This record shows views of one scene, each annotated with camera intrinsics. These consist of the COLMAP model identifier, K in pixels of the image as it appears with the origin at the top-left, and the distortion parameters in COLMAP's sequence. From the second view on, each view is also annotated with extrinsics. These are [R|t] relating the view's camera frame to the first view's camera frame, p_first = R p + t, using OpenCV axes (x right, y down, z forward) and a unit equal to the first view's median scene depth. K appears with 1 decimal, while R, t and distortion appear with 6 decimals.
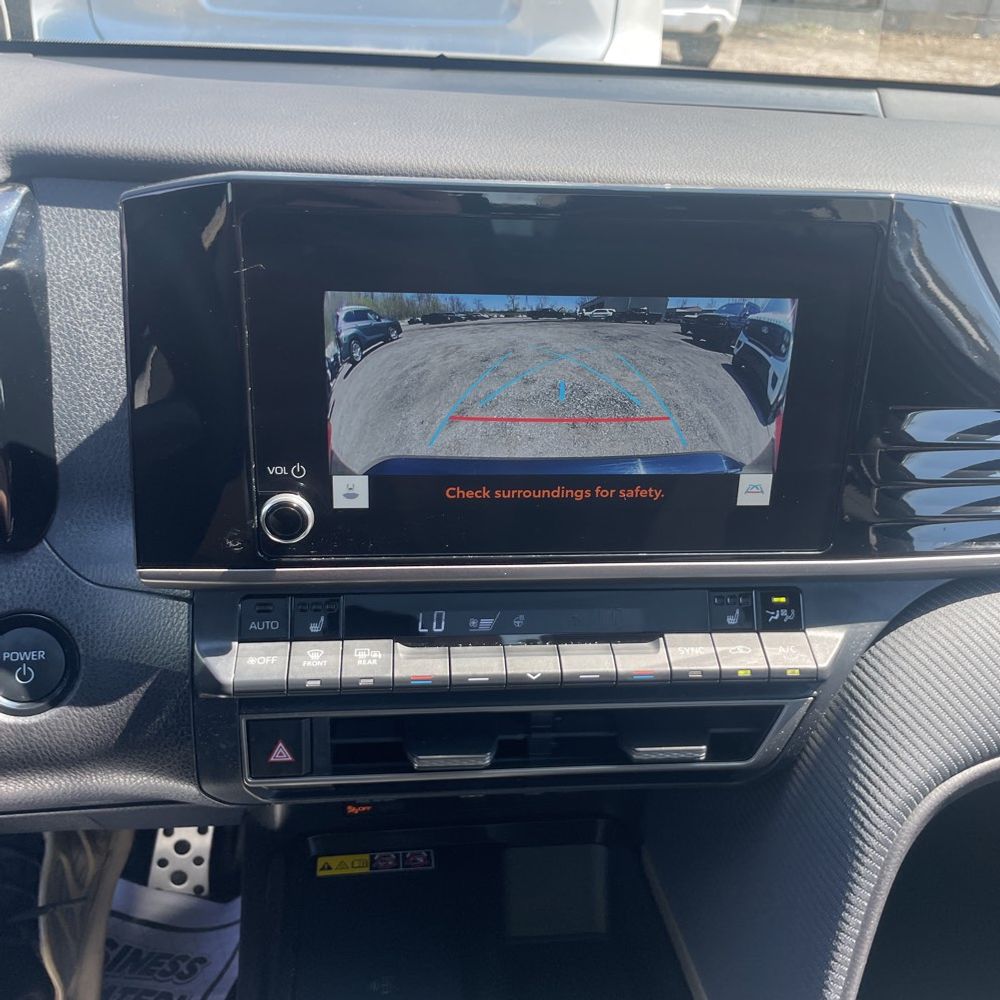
lens RADIAL K [[1049.8, 0, 500.0], [0, 1049.8, 500.0], [0, 0, 1]] dist [0.016765, 0.020740]
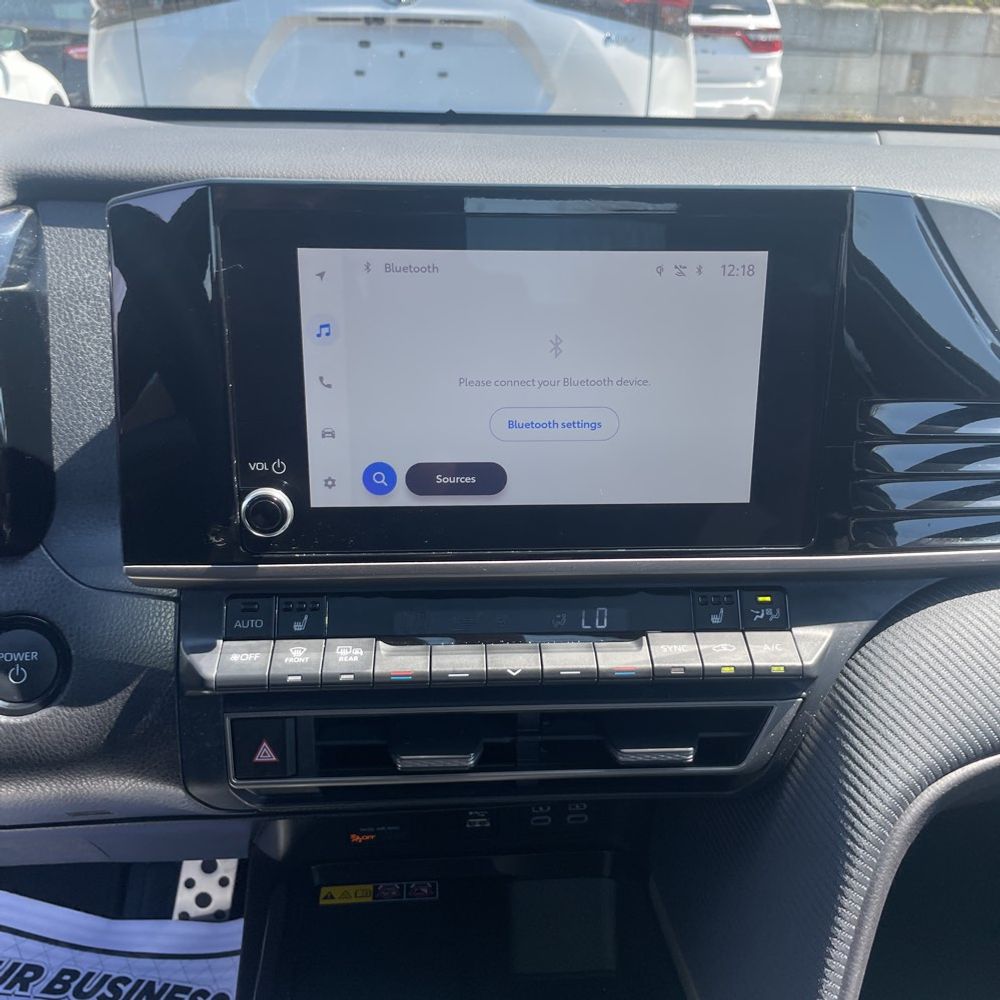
lens RADIAL K [[1049.8, 0, 500.0], [0, 1049.8, 500.0], [0, 0, 1]] dist [0.016765, 0.020740]
pose [[0.998864, -0.012855, -0.045886, 0.065391], [0.009236, 0.996893, -0.078225, 0.080374], [0.046749, 0.077712, 0.995879, -0.010097]]
